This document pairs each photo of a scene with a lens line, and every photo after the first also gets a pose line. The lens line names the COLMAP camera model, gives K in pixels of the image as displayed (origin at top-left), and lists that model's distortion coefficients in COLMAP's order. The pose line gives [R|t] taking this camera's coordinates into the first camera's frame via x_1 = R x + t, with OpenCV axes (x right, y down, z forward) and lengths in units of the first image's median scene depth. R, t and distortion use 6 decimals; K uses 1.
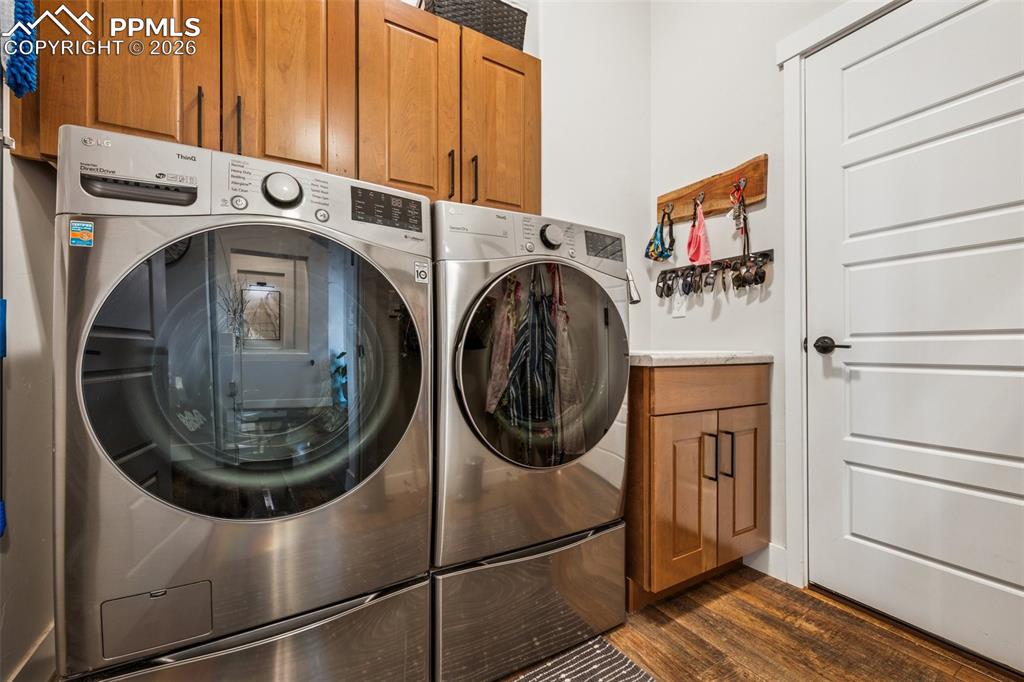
lens RADIAL K [[421.7, 0, 511.9], [0, 421.7, 344.6], [0, 0, 1]] dist [-0.001020, 0.000337]
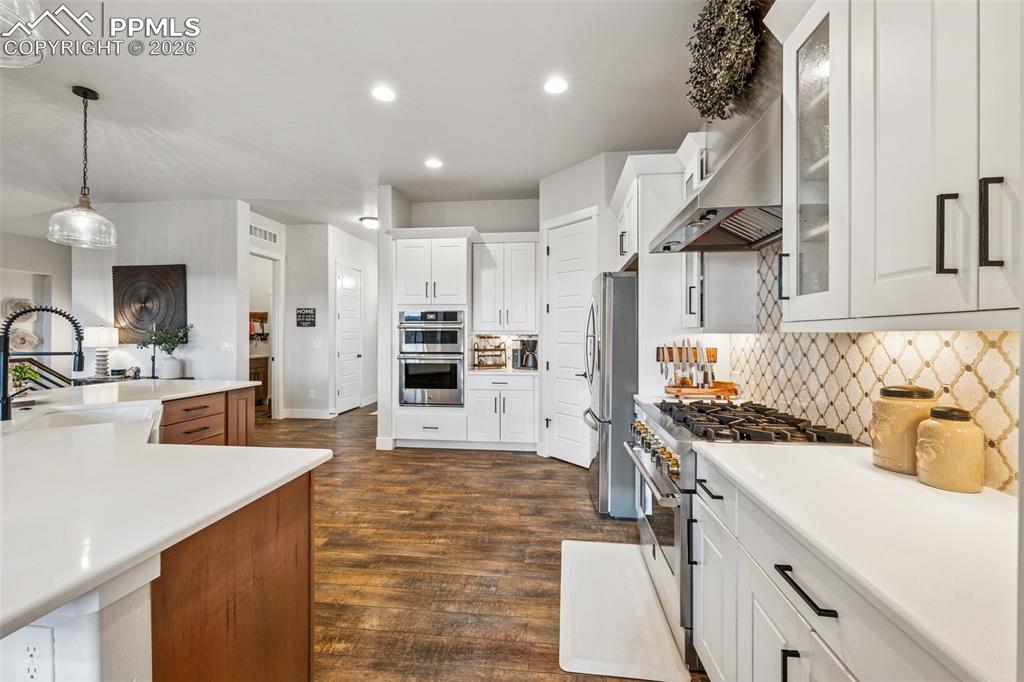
lens RADIAL K [[421.4, 0, 512.8], [0, 421.4, 333.9], [0, 0, 1]] dist [-0.001157, 0.000497]
pose [[0.597244, 0.004977, 0.802044, -1.444385], [-0.008925, 0.999960, 0.000441, -0.239507], [-0.802010, -0.007422, 0.597264, -3.801307]]
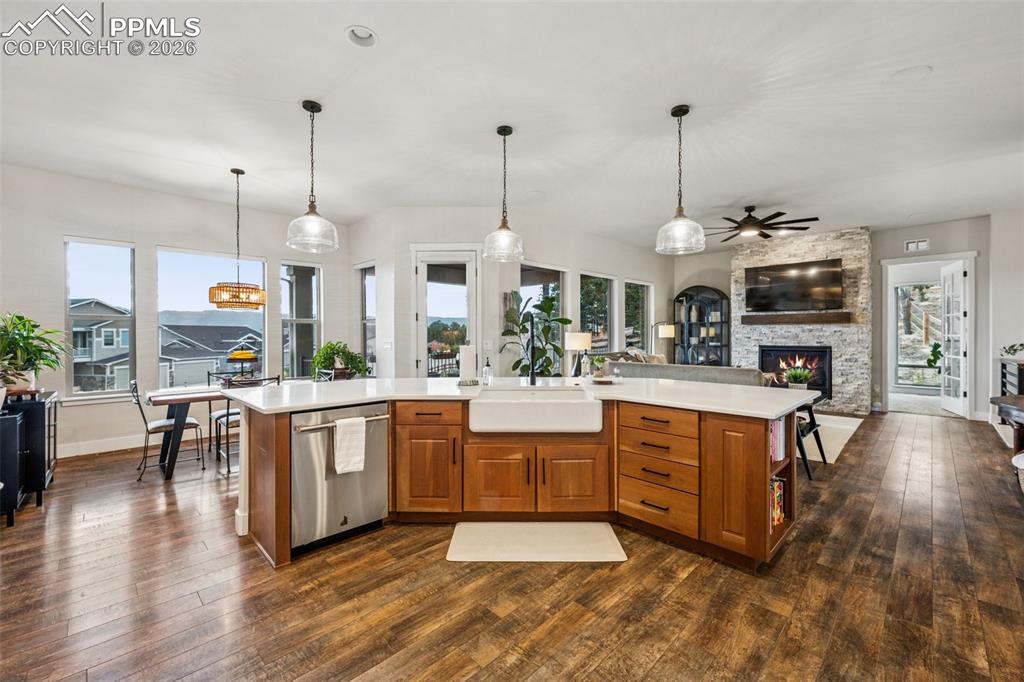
lens RADIAL K [[419.2, 0, 511.8], [0, 419.2, 334.9], [0, 0, 1]] dist [0.000944, 0.000059]
pose [[0.248373, 0.002988, -0.968660, 0.469922], [0.007794, 0.999957, 0.005083, -0.231813], [0.968633, -0.008812, 0.248339, -2.583817]]
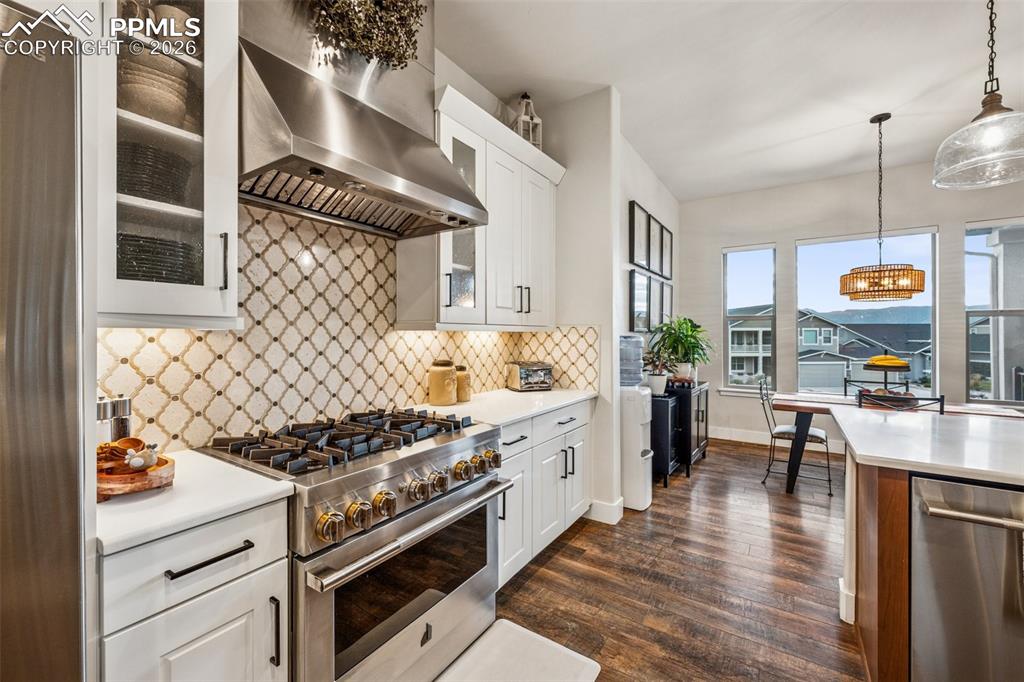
lens RADIAL K [[419.2, 0, 511.8], [0, 419.2, 334.9], [0, 0, 1]] dist [0.000944, 0.000059]
pose [[-0.897705, 0.003161, -0.440585, -0.033881], [0.004895, 0.999984, -0.002798, -0.231220], [0.440569, -0.004668, -0.897707, -2.575544]]
